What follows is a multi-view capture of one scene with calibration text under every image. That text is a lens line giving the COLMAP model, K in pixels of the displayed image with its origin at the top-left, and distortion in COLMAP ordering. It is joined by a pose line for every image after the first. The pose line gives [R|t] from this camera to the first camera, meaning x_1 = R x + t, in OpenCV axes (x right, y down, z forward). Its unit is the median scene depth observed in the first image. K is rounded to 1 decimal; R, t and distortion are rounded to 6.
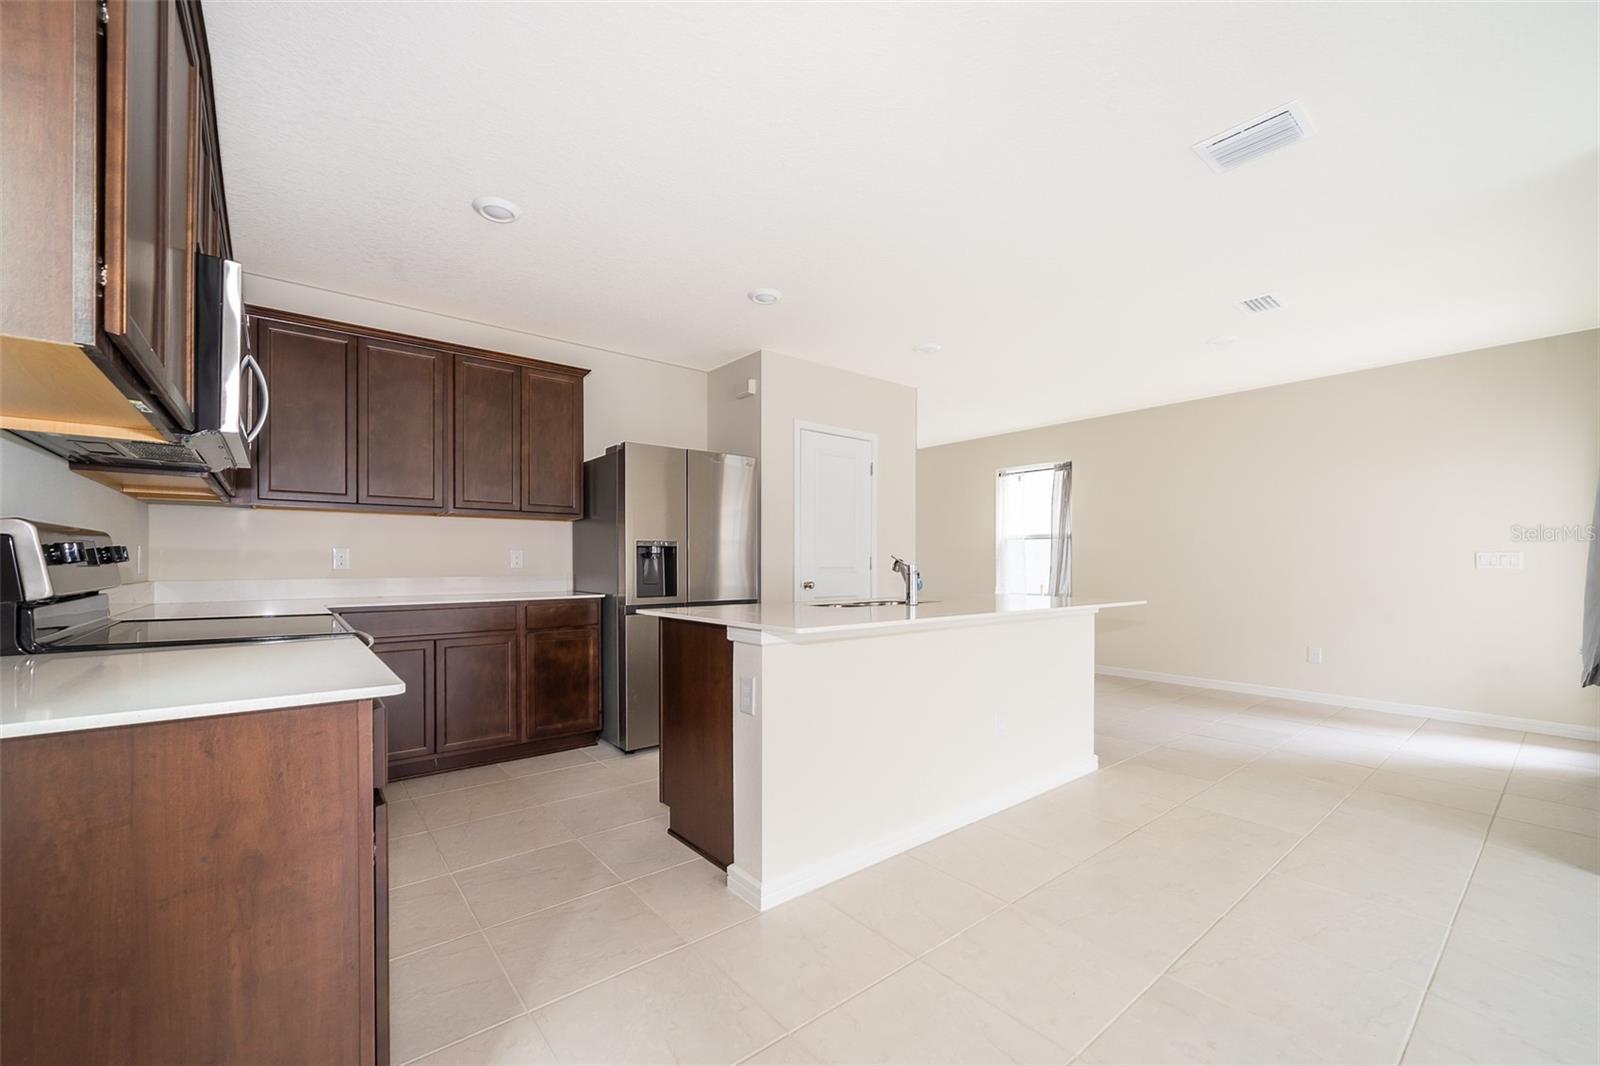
lens RADIAL K [[632.3, 0, 782.8], [0, 632.3, 543.0], [0, 0, 1]] dist [-0.000916, -0.001647]
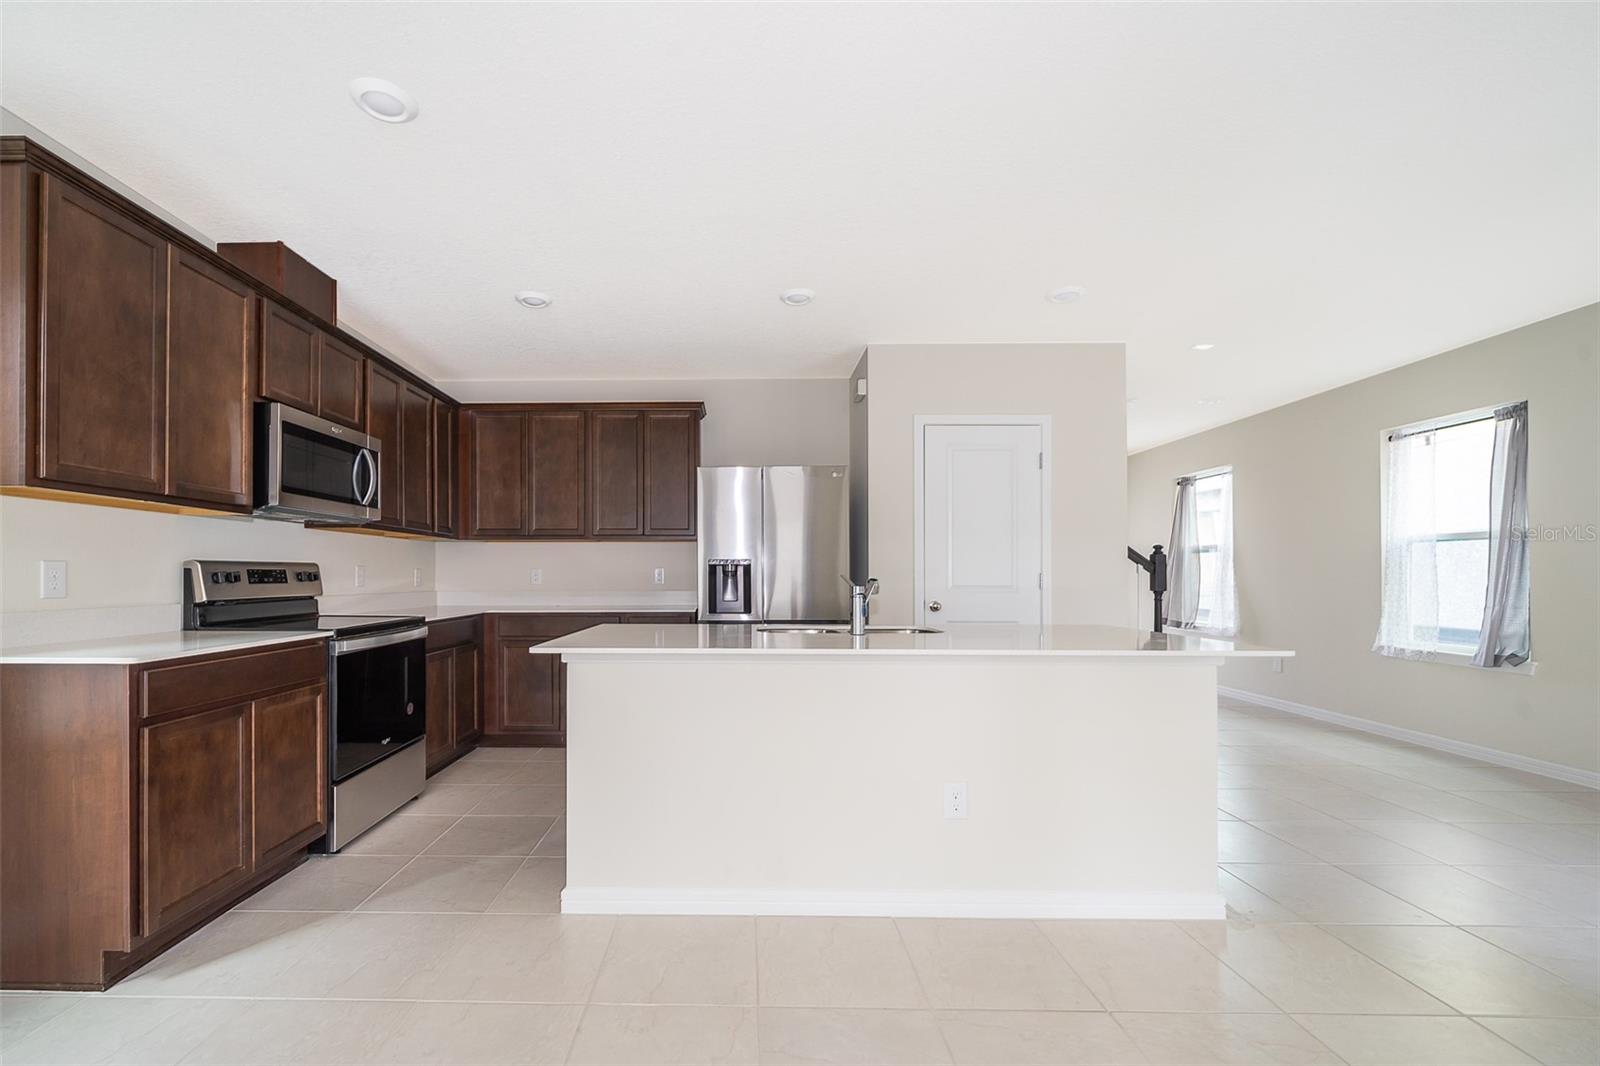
lens RADIAL K [[632.3, 0, 750.7], [0, 632.3, 571.5], [0, 0, 1]] dist [-0.000916, -0.001647]
pose [[0.766615, -0.000820, -0.642107, 0.504647], [0.019262, 0.999579, 0.021721, -0.004698], [0.641818, -0.029020, 0.766307, 0.223709]]
